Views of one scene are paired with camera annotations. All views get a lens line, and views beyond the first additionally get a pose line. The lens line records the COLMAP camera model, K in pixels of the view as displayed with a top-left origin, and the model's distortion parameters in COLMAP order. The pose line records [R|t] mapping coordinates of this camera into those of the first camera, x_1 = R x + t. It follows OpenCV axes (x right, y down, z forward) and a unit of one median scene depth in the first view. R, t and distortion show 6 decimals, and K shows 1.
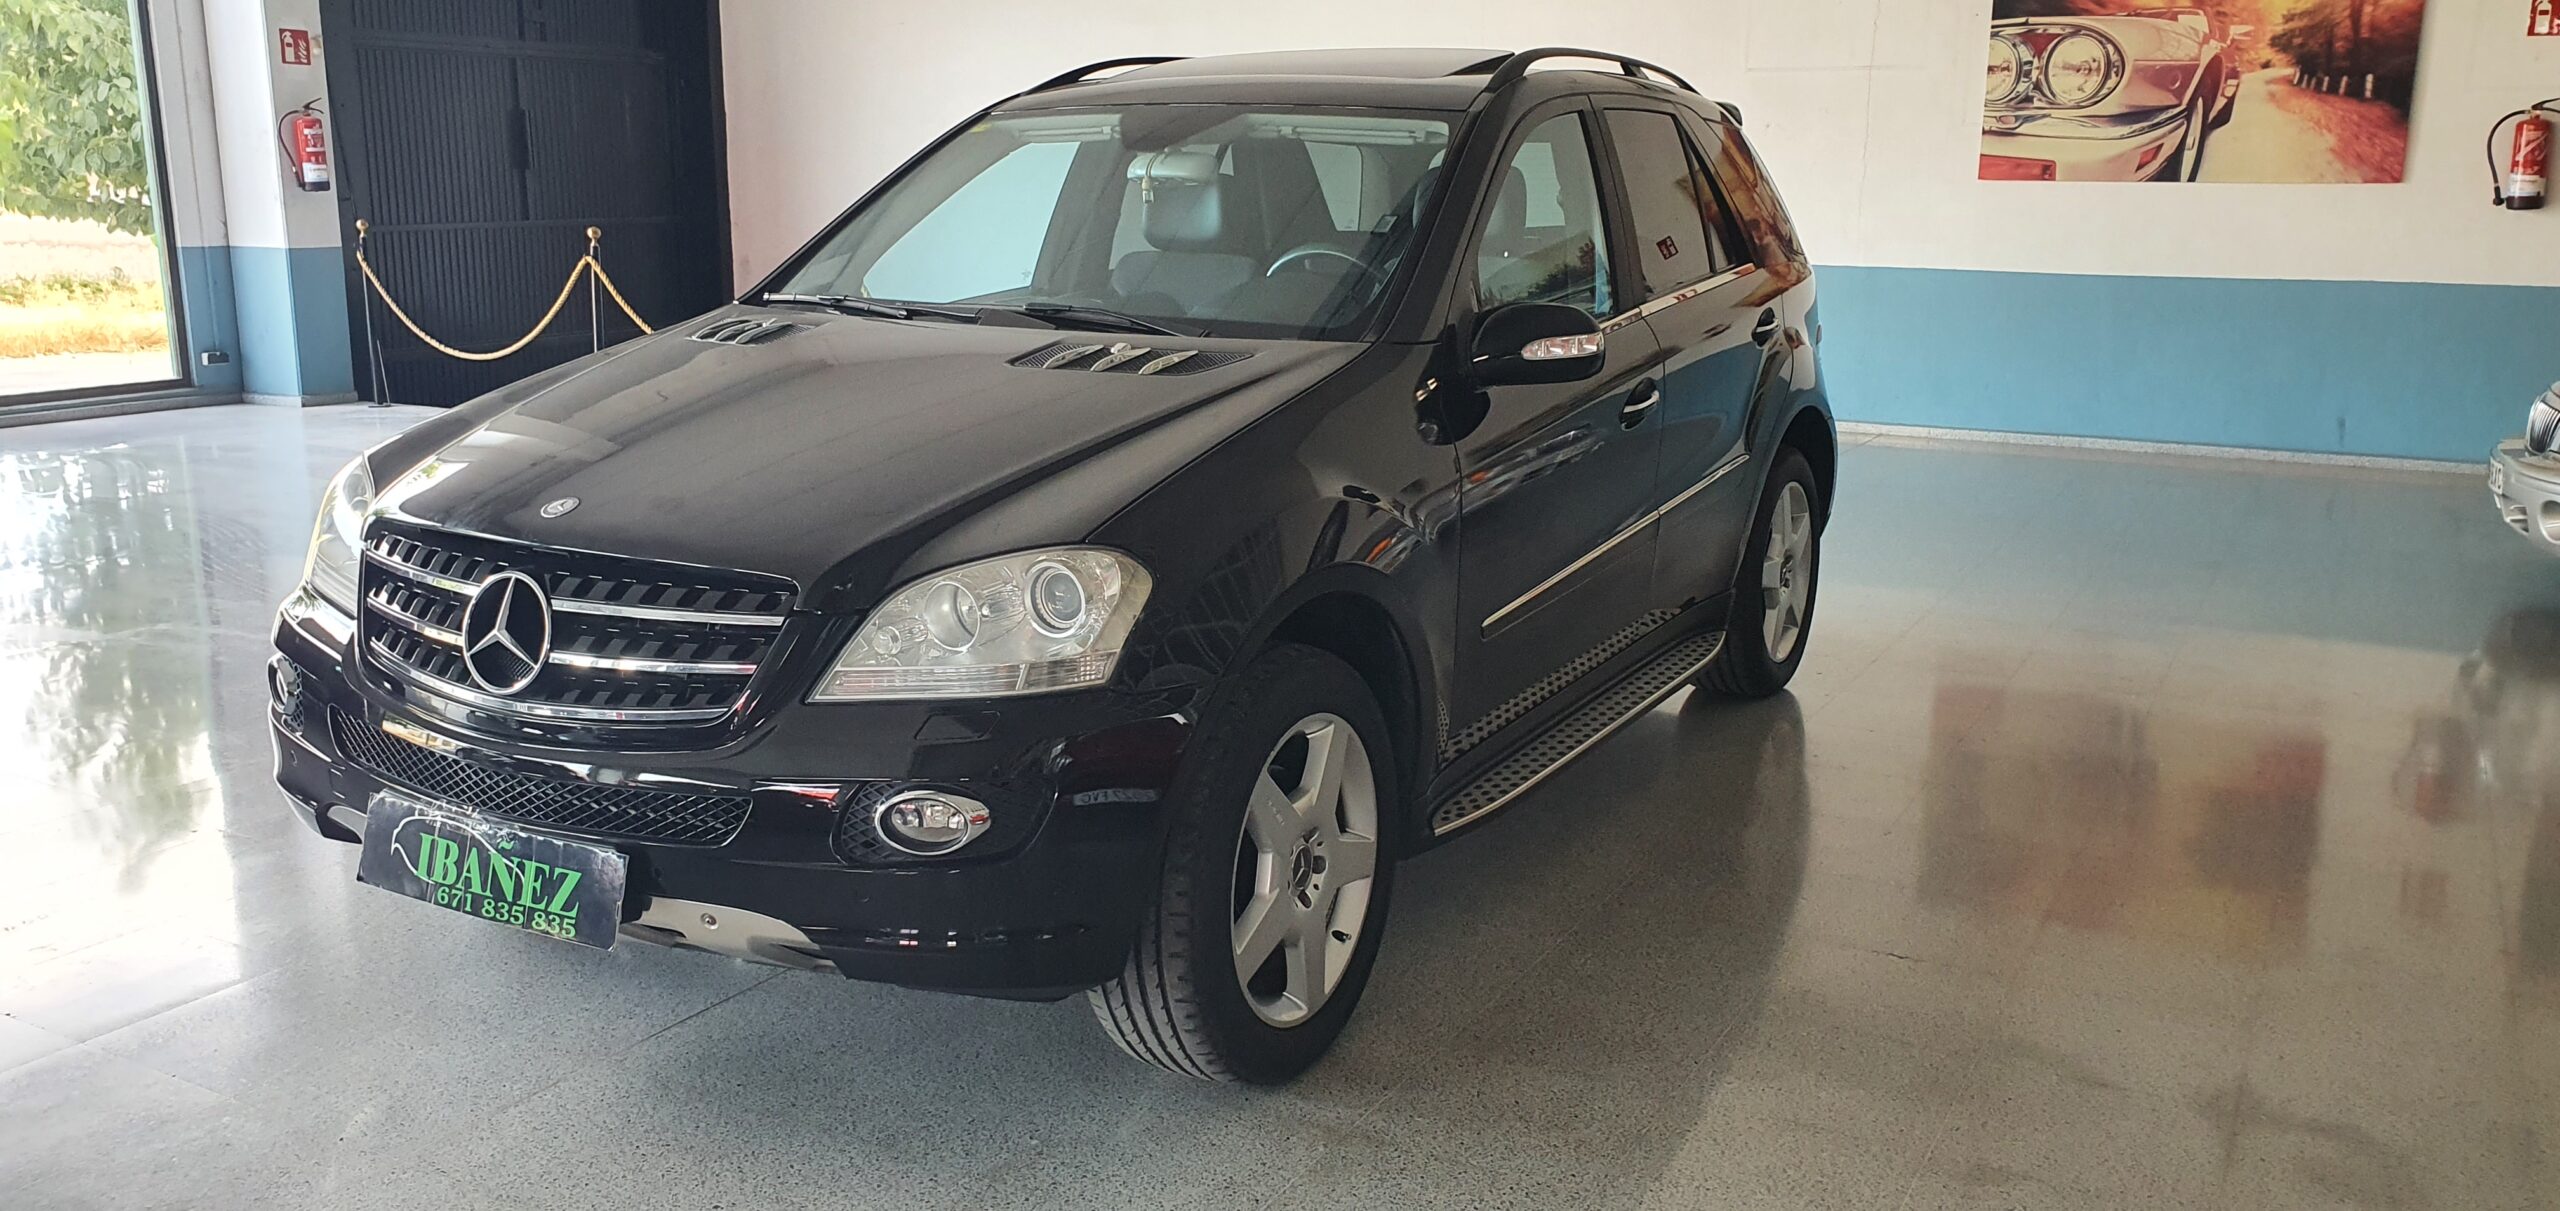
lens RADIAL K [[2001.9, 0, 1266.5], [0, 2001.9, 621.5], [0, 0, 1]] dist [0.038877, -0.030992]
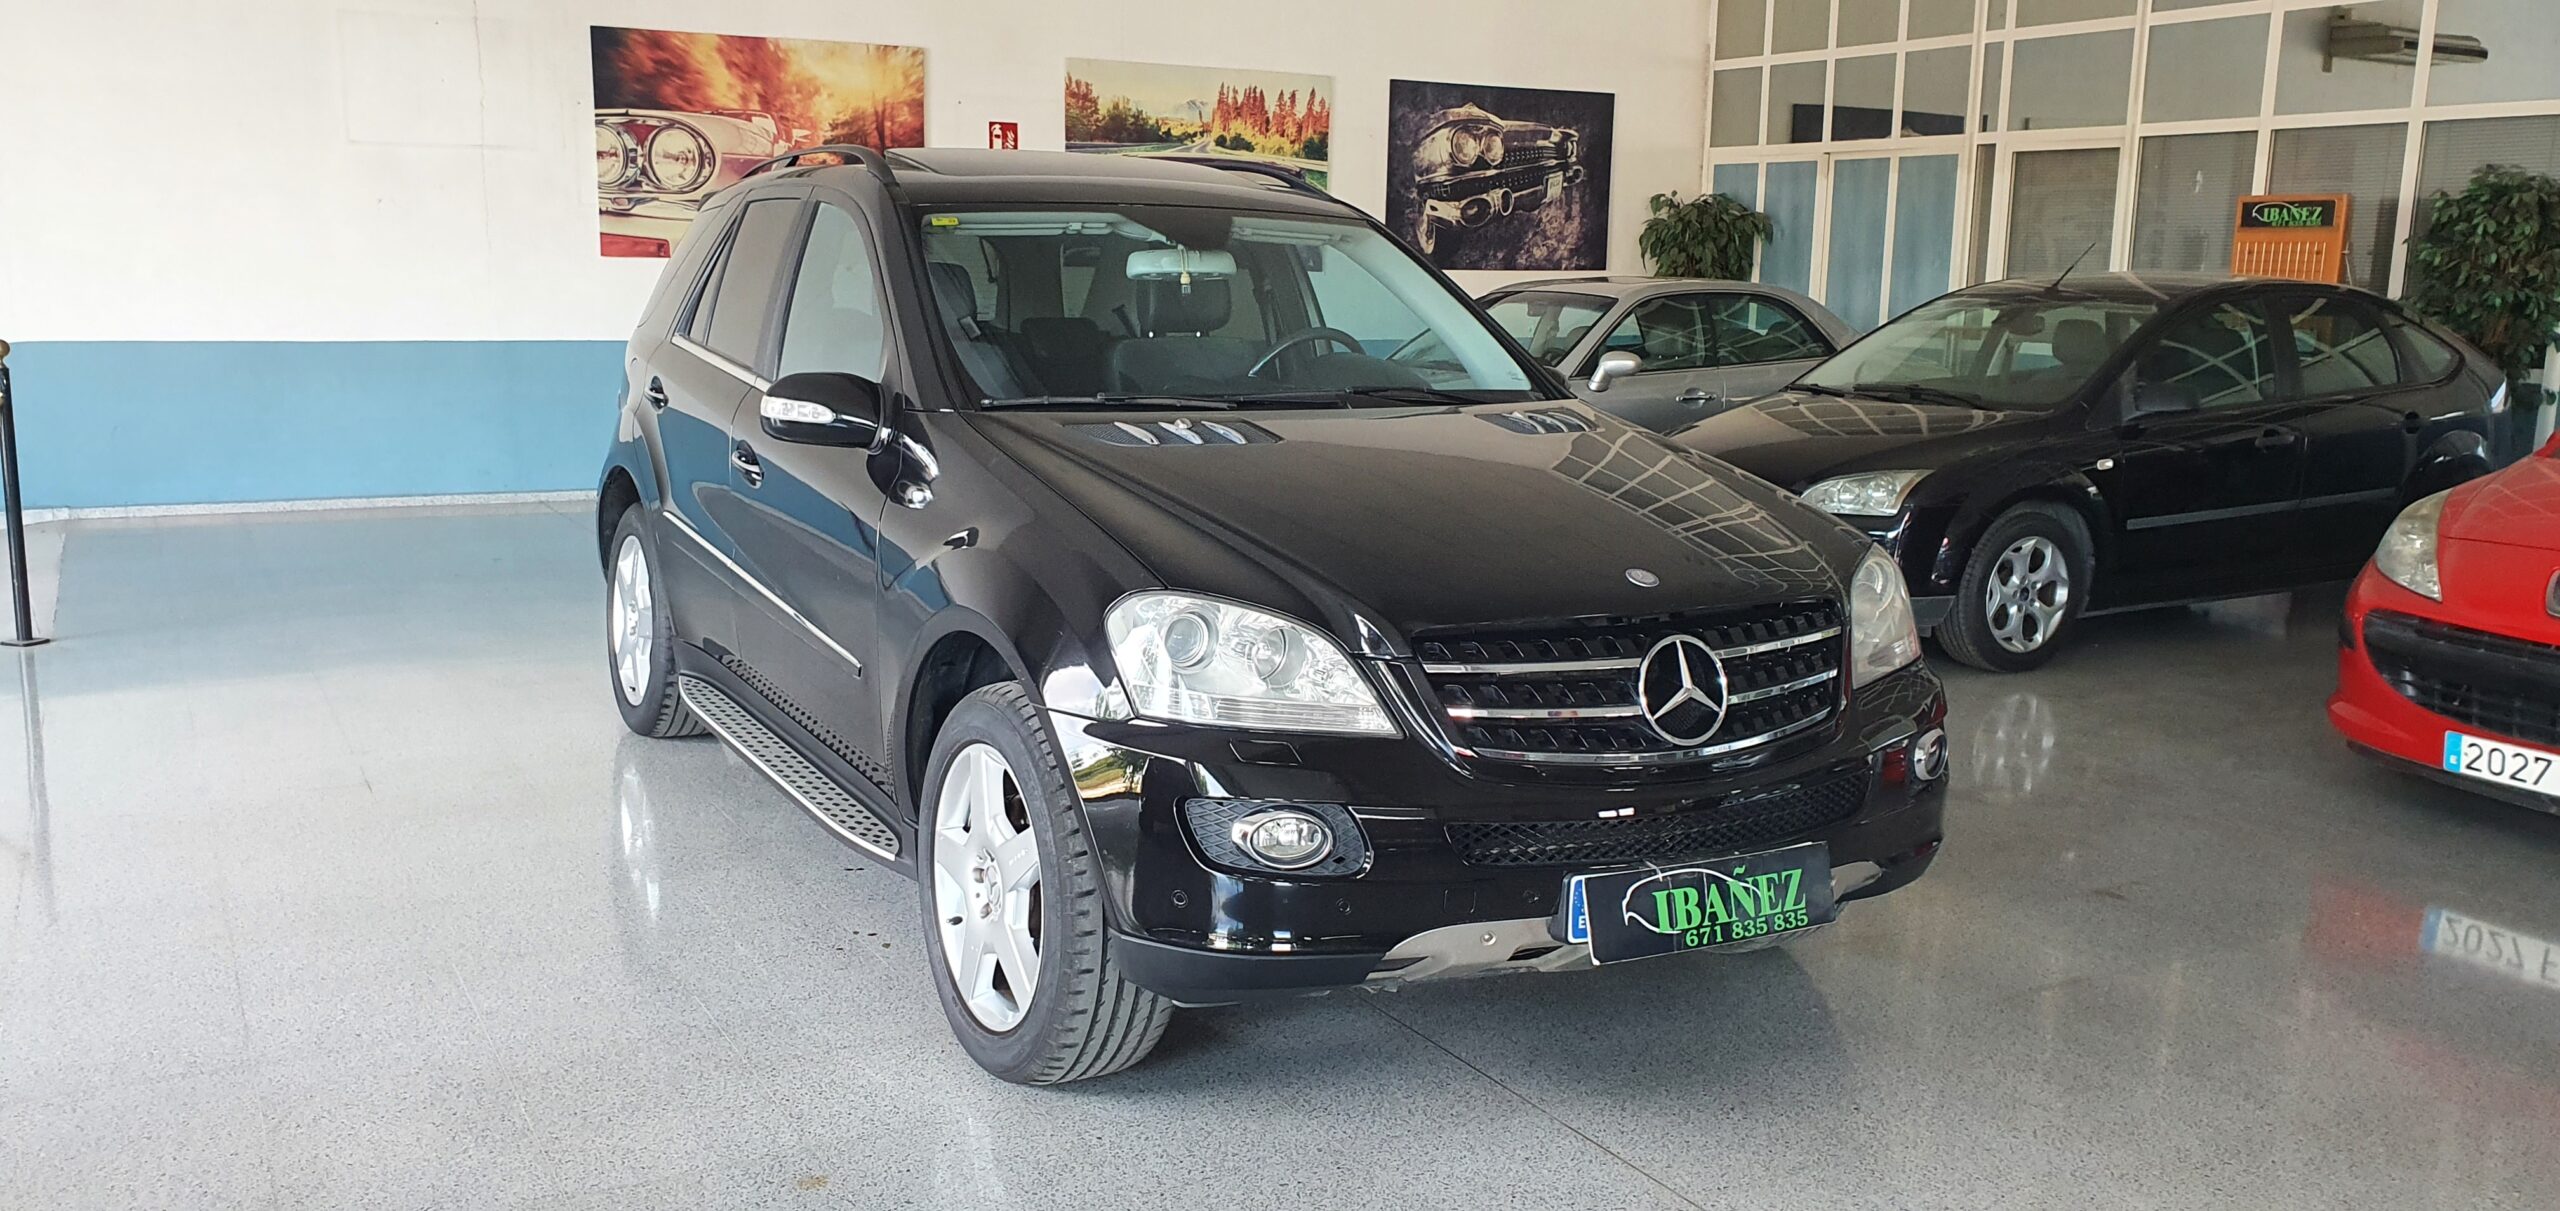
lens RADIAL K [[2001.9, 0, 1261.3], [0, 2001.9, 588.1], [0, 0, 1]] dist [0.038877, -0.030992]
pose [[0.532891, -0.140070, 0.834511, -0.385744], [0.178536, 0.982615, 0.050921, -0.040419], [-0.827135, 0.121855, 0.548634, 0.155327]]
